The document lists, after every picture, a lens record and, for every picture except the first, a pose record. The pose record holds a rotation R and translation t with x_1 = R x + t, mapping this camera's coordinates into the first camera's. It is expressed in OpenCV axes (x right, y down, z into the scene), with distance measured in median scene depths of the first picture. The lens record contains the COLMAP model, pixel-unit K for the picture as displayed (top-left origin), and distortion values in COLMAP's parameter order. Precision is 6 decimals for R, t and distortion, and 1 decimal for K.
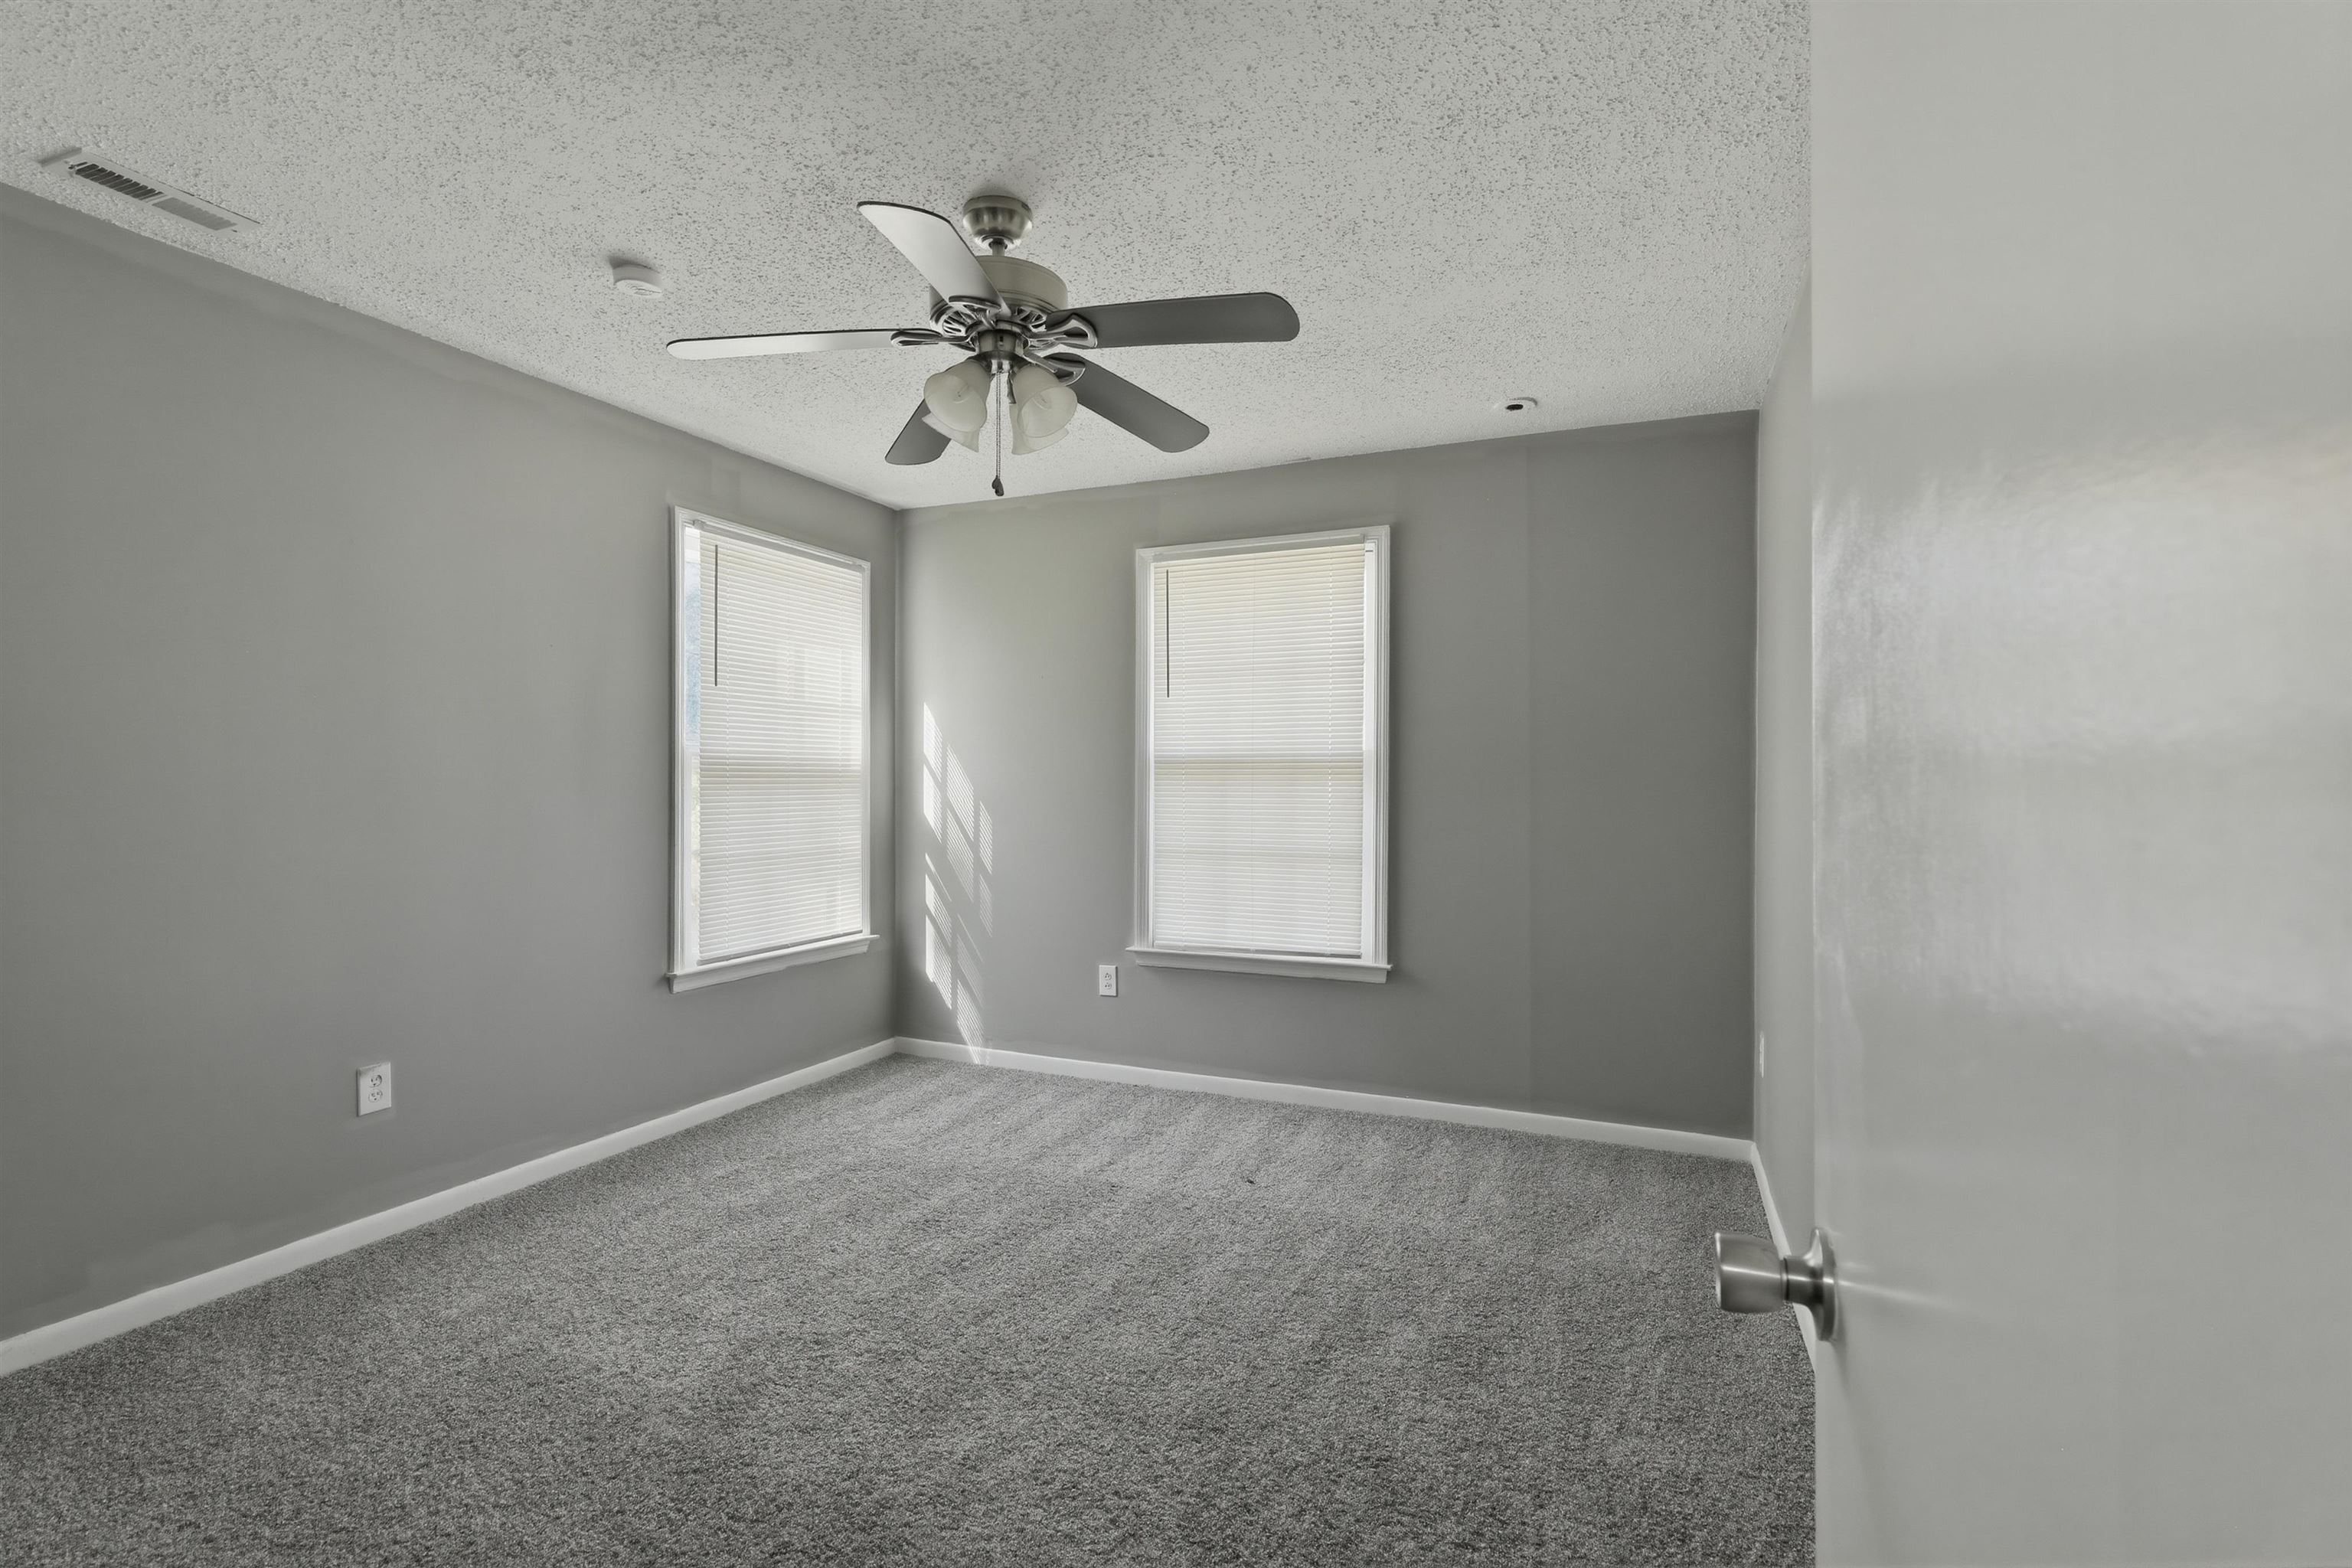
lens RADIAL K [[1080.7, 0, 1168.6], [0, 1080.7, 800.7], [0, 0, 1]] dist [-0.001455, -0.000417]
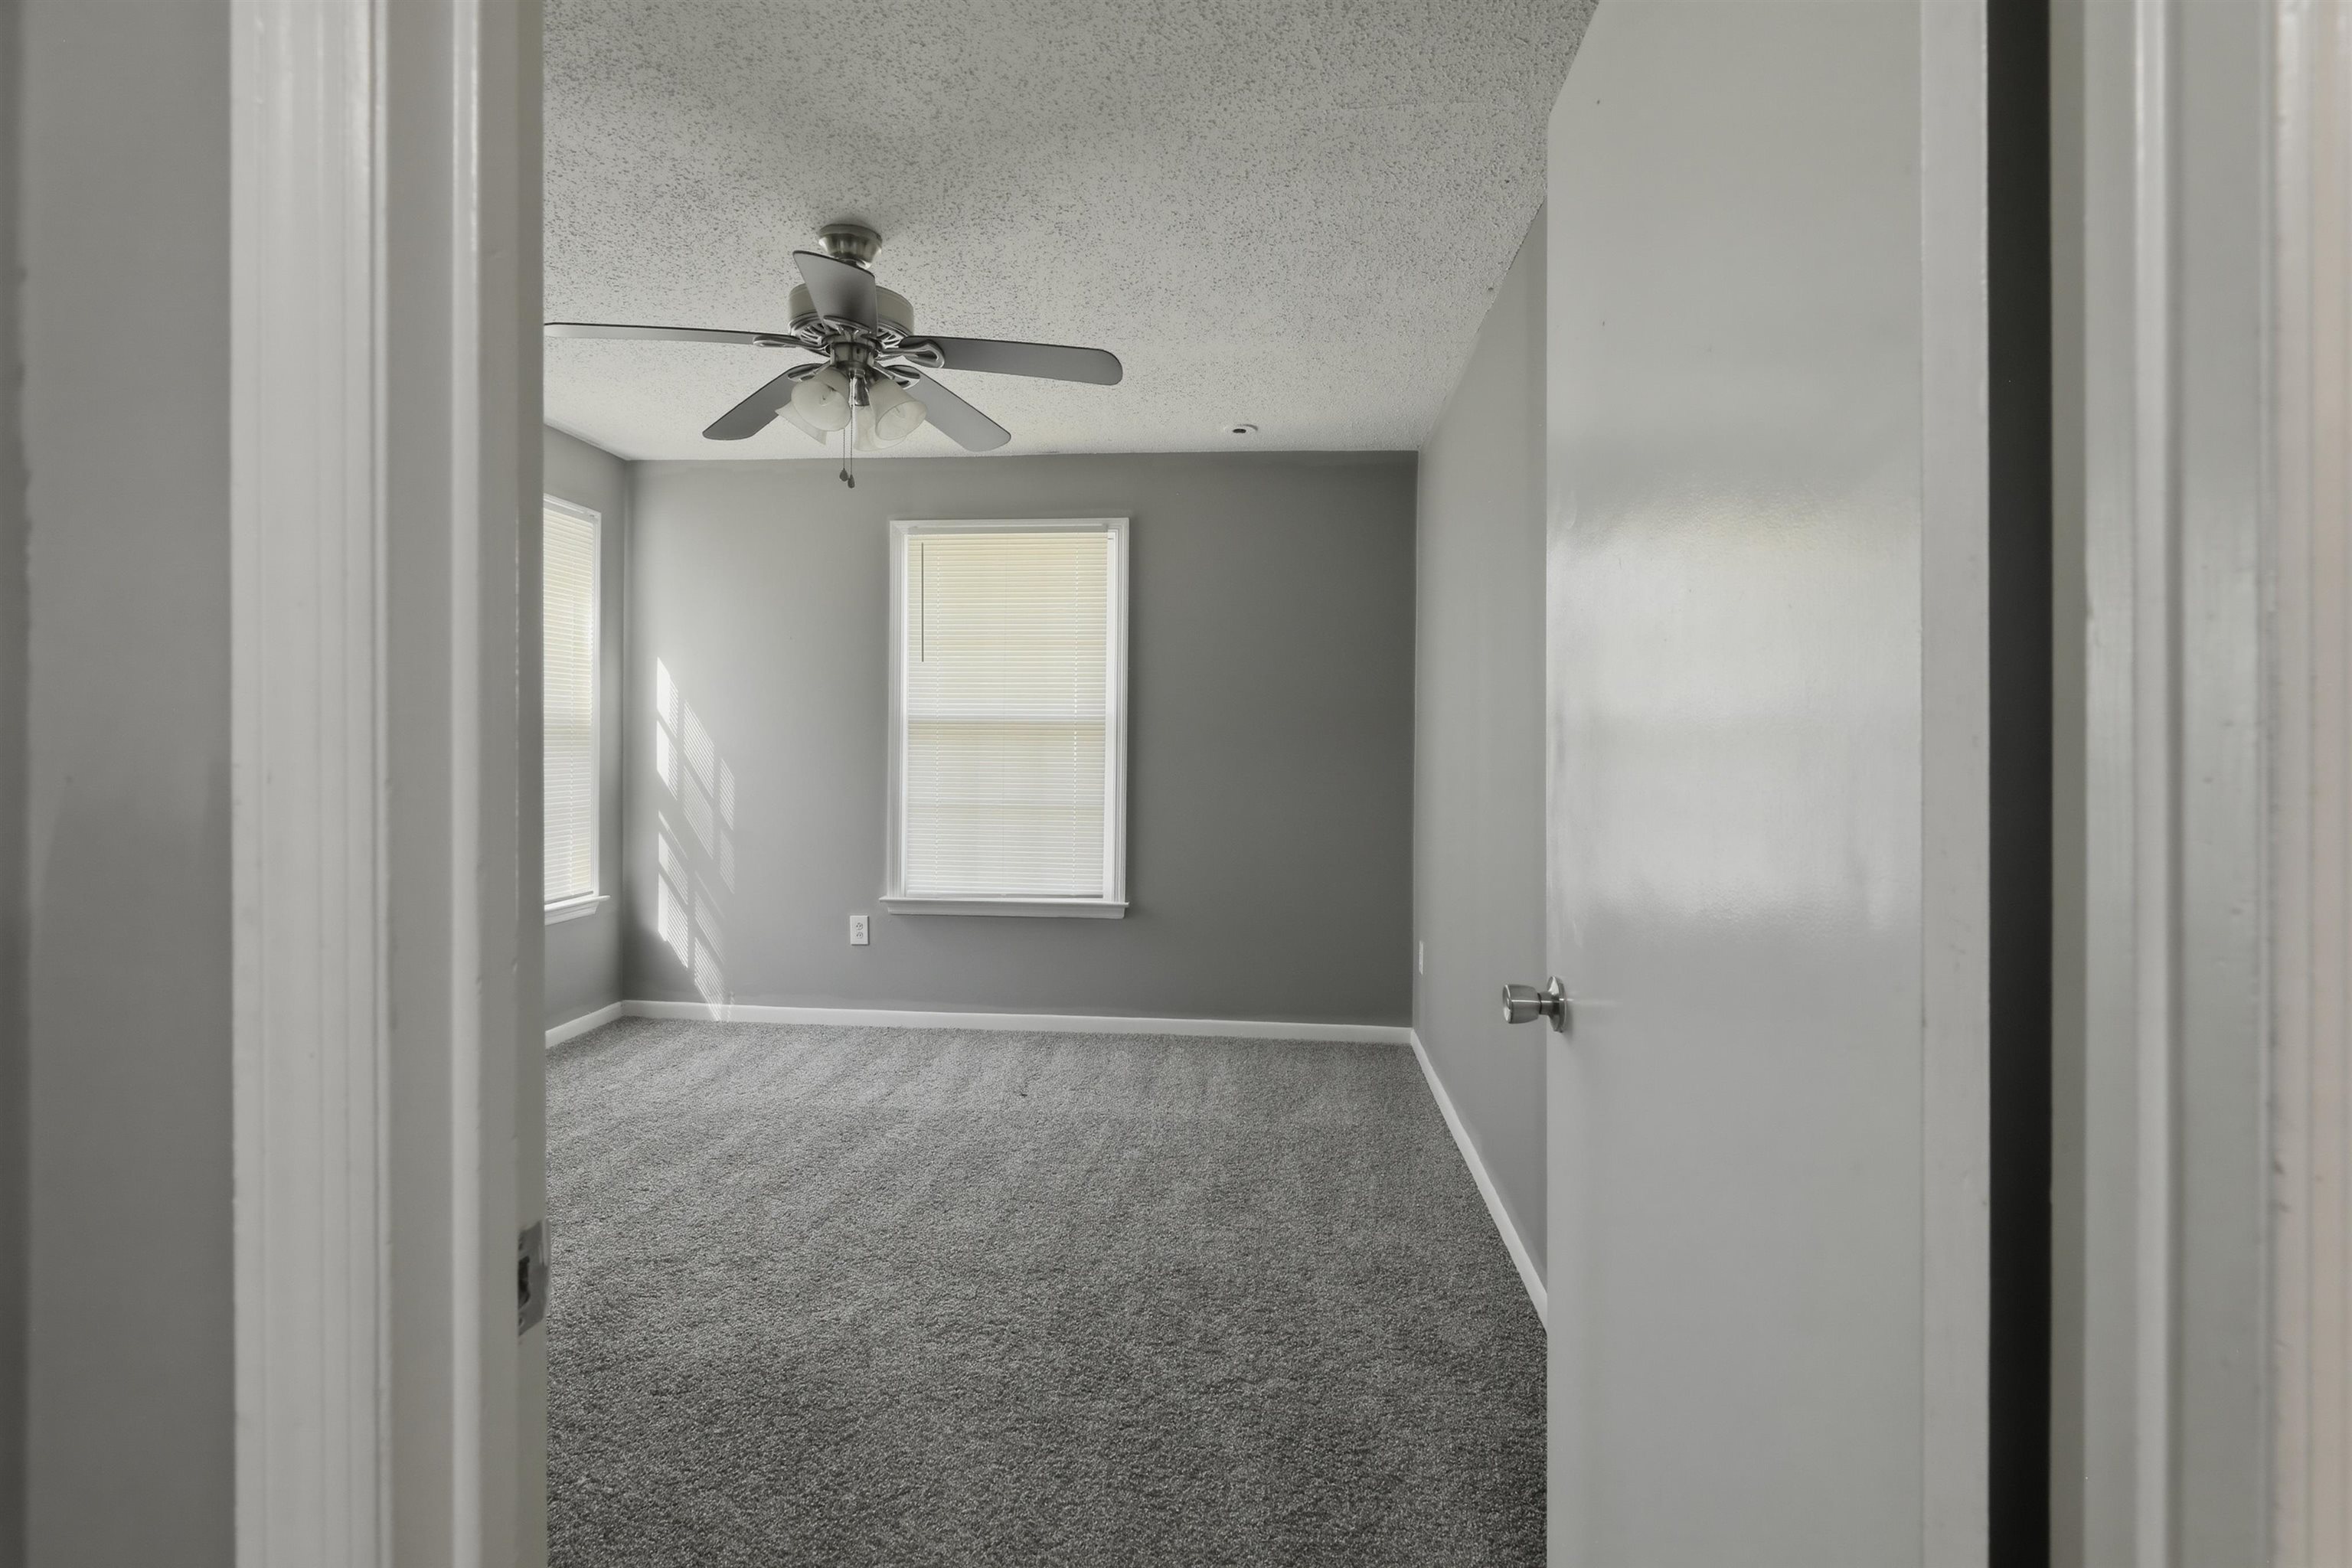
lens RADIAL K [[1080.7, 0, 1176.4], [0, 1080.7, 764.8], [0, 0, 1]] dist [-0.001455, -0.000417]
pose [[0.949447, 0.000607, 0.313927, -0.150130], [-0.002160, 0.999987, 0.004599, 0.001271], [-0.313920, -0.005045, 0.949436, -0.145339]]
